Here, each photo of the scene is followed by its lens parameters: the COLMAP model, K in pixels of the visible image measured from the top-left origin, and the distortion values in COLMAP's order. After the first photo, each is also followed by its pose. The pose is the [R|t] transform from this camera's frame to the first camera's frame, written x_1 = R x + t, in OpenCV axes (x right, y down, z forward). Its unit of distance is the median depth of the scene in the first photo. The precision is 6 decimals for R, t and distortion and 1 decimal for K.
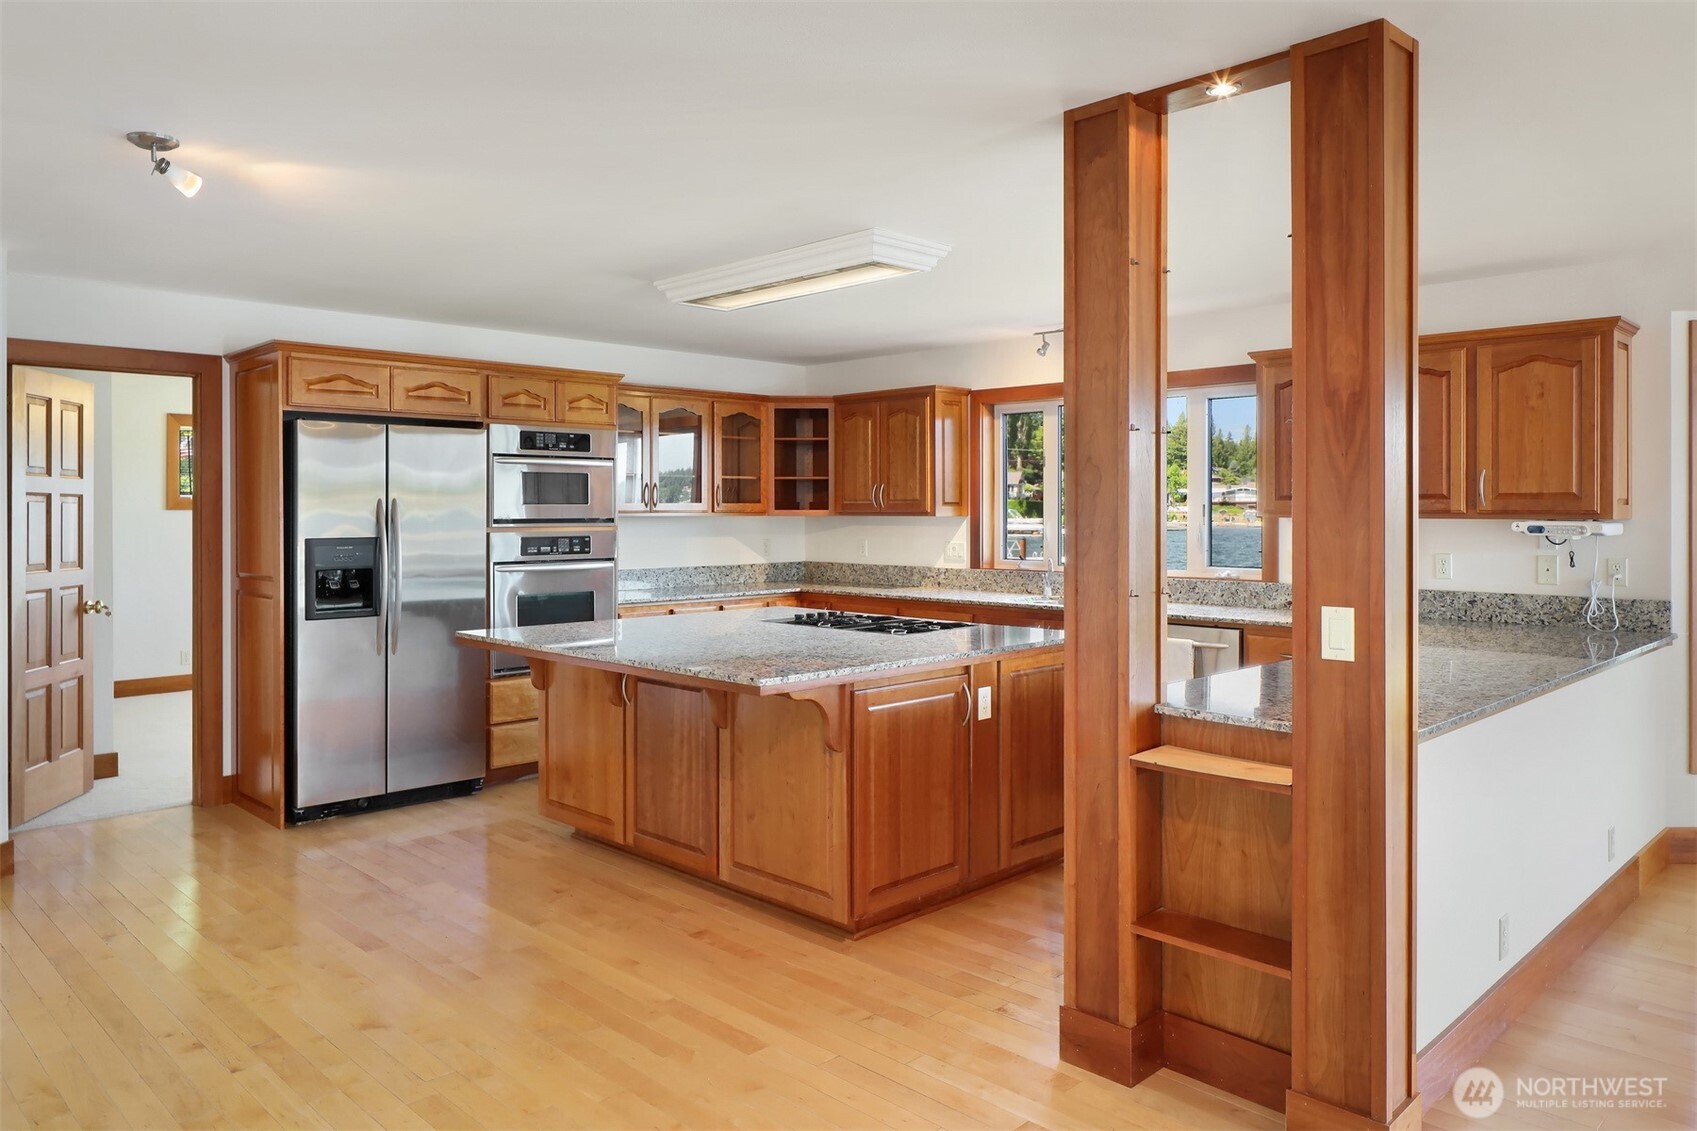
lens RADIAL K [[1165.6, 0, 772.3], [0, 1165.6, 510.9], [0, 0, 1]] dist [0.002080, -0.000124]
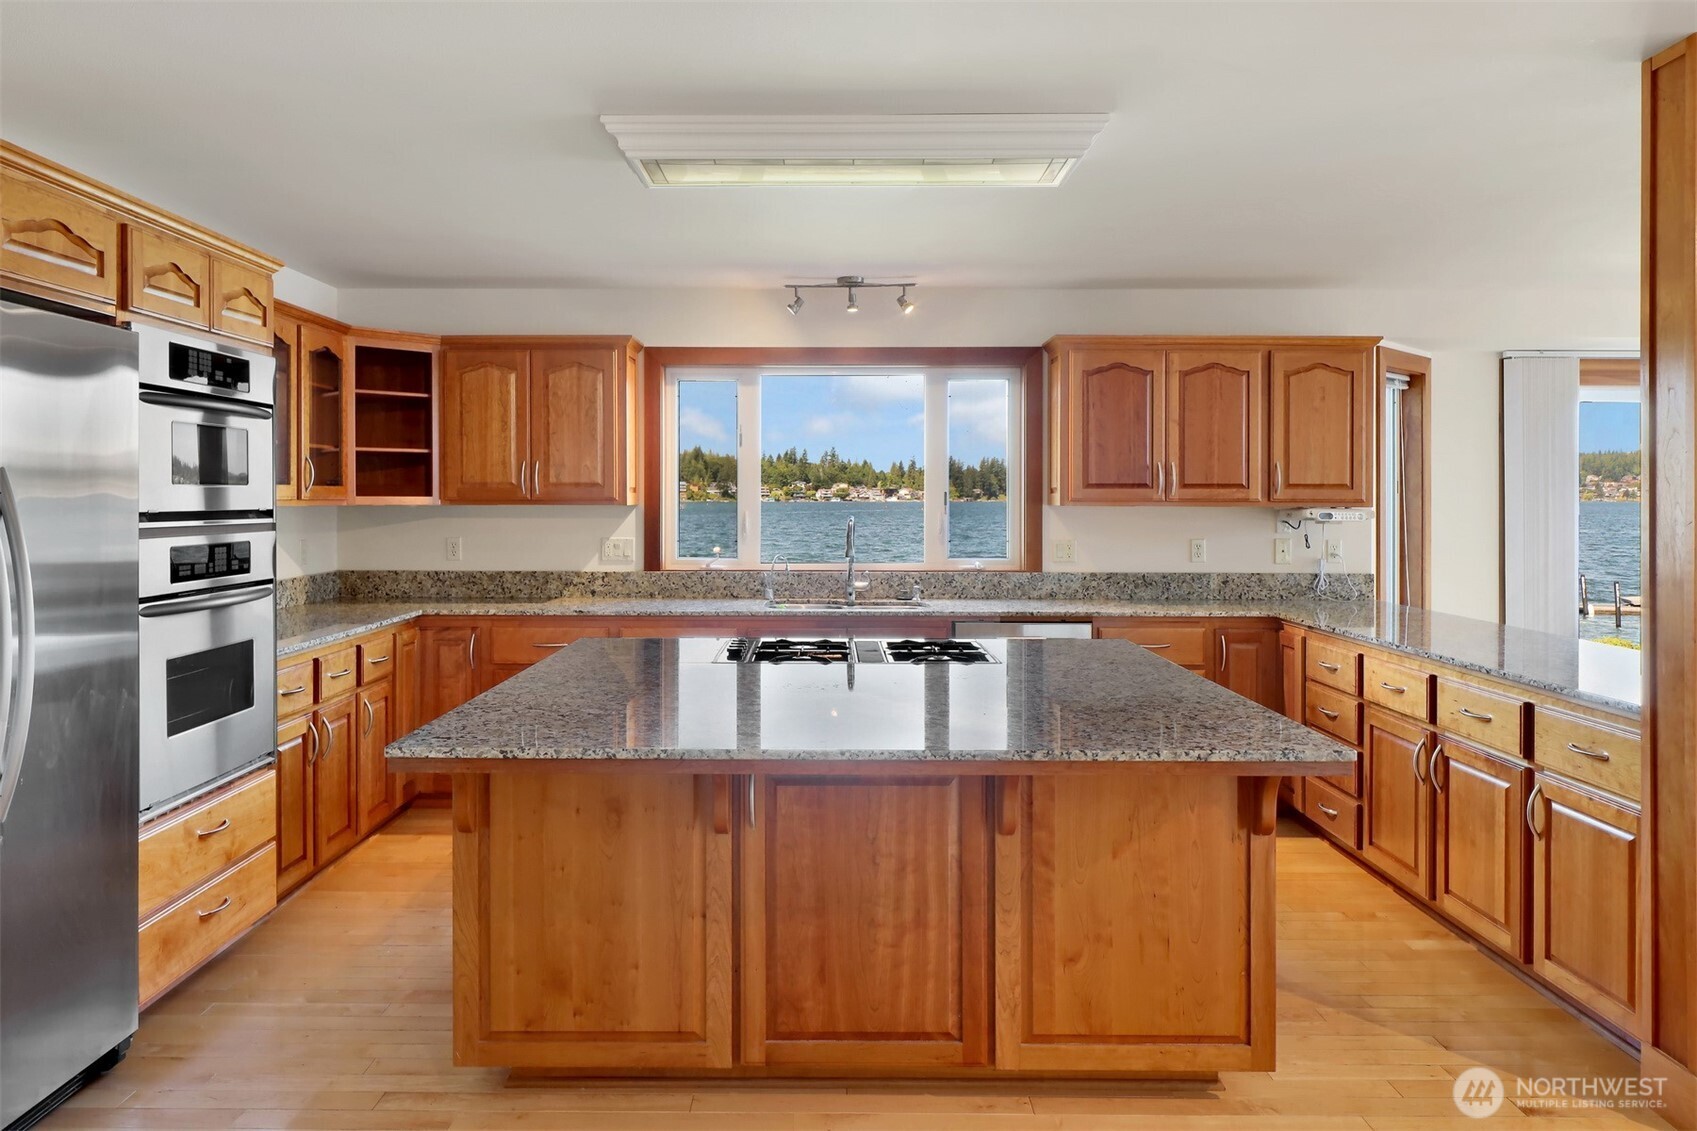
lens RADIAL K [[1194.7, 0, 844.7], [0, 1194.7, 506.0], [0, 0, 1]] dist [0.003770, 0.000425]
pose [[0.685349, -0.002346, 0.728211, -0.387229], [-0.002094, 0.999984, 0.005192, 0.000778], [-0.728212, -0.005083, 0.685333, 0.405278]]
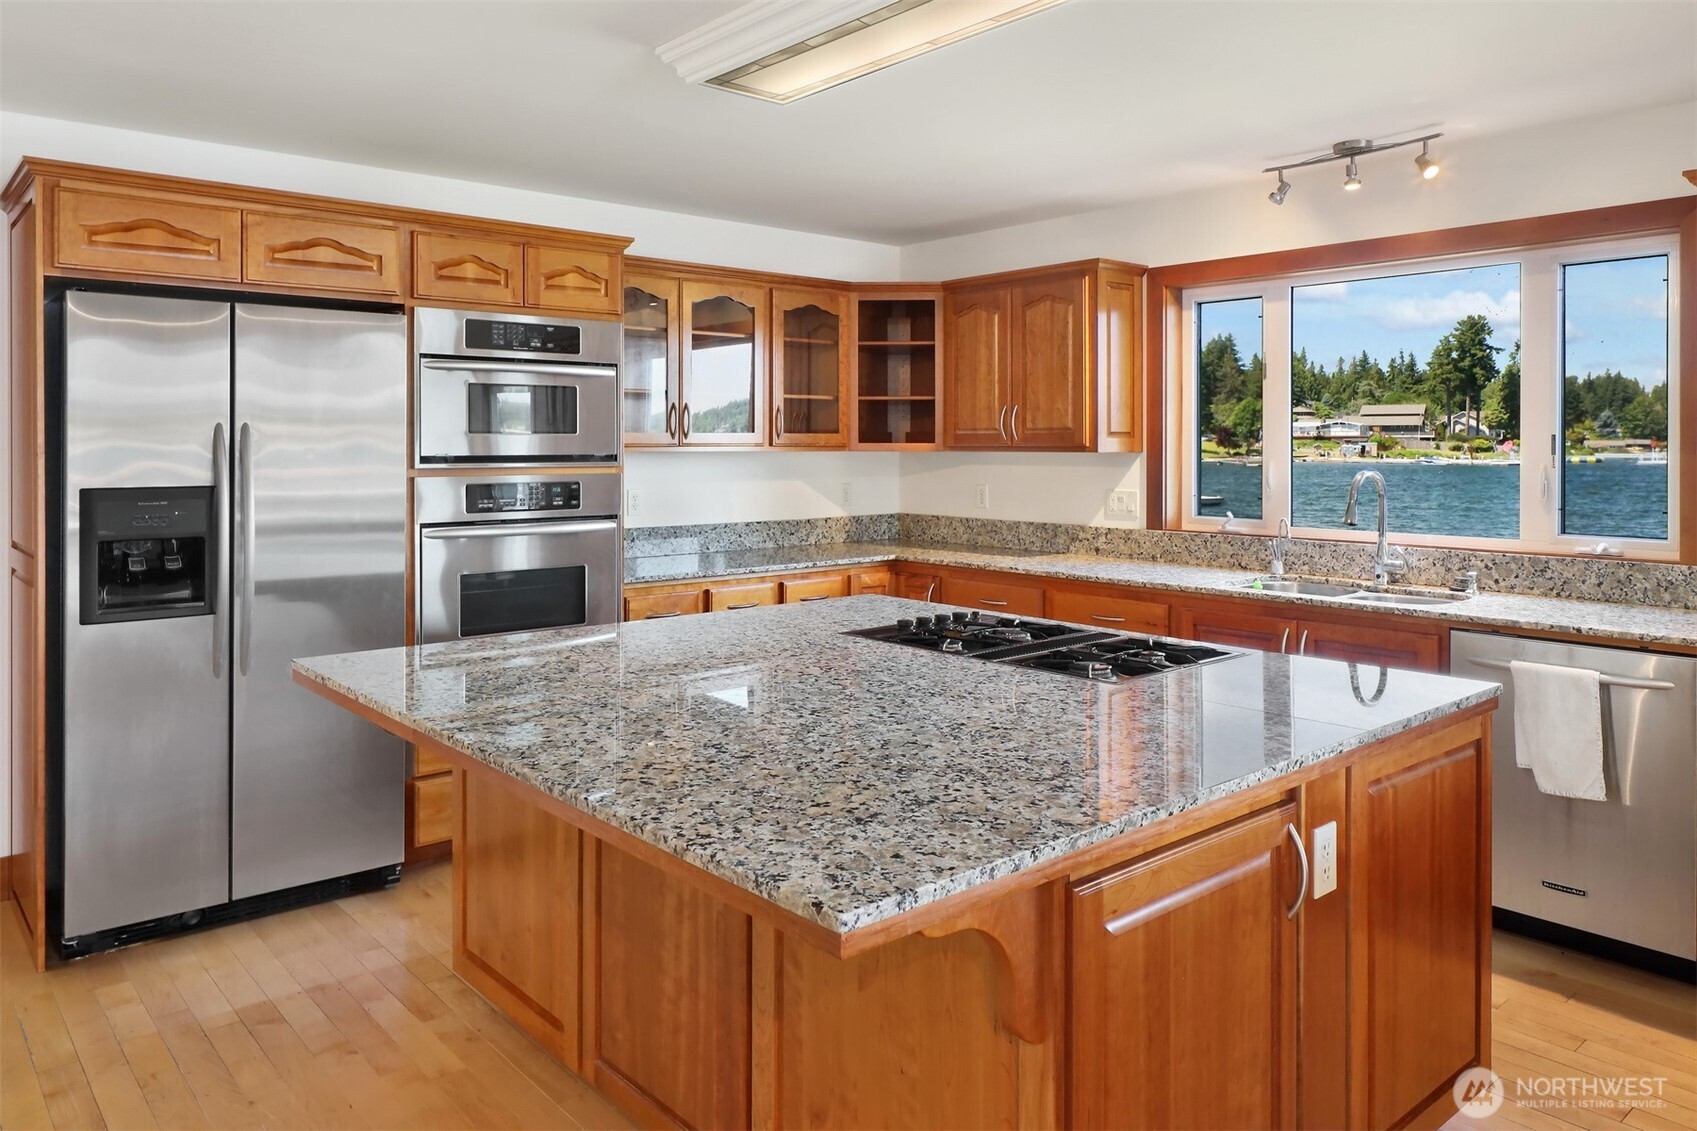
lens RADIAL K [[1187.5, 0, 776.0], [0, 1187.5, 445.9], [0, 0, 1]] dist [0.004136, 0.000725]
pose [[0.998080, 0.001574, -0.061913, -0.004154], [-0.001508, 0.999998, 0.001109, 0.000364], [0.061914, -0.001014, 0.998081, 0.345510]]
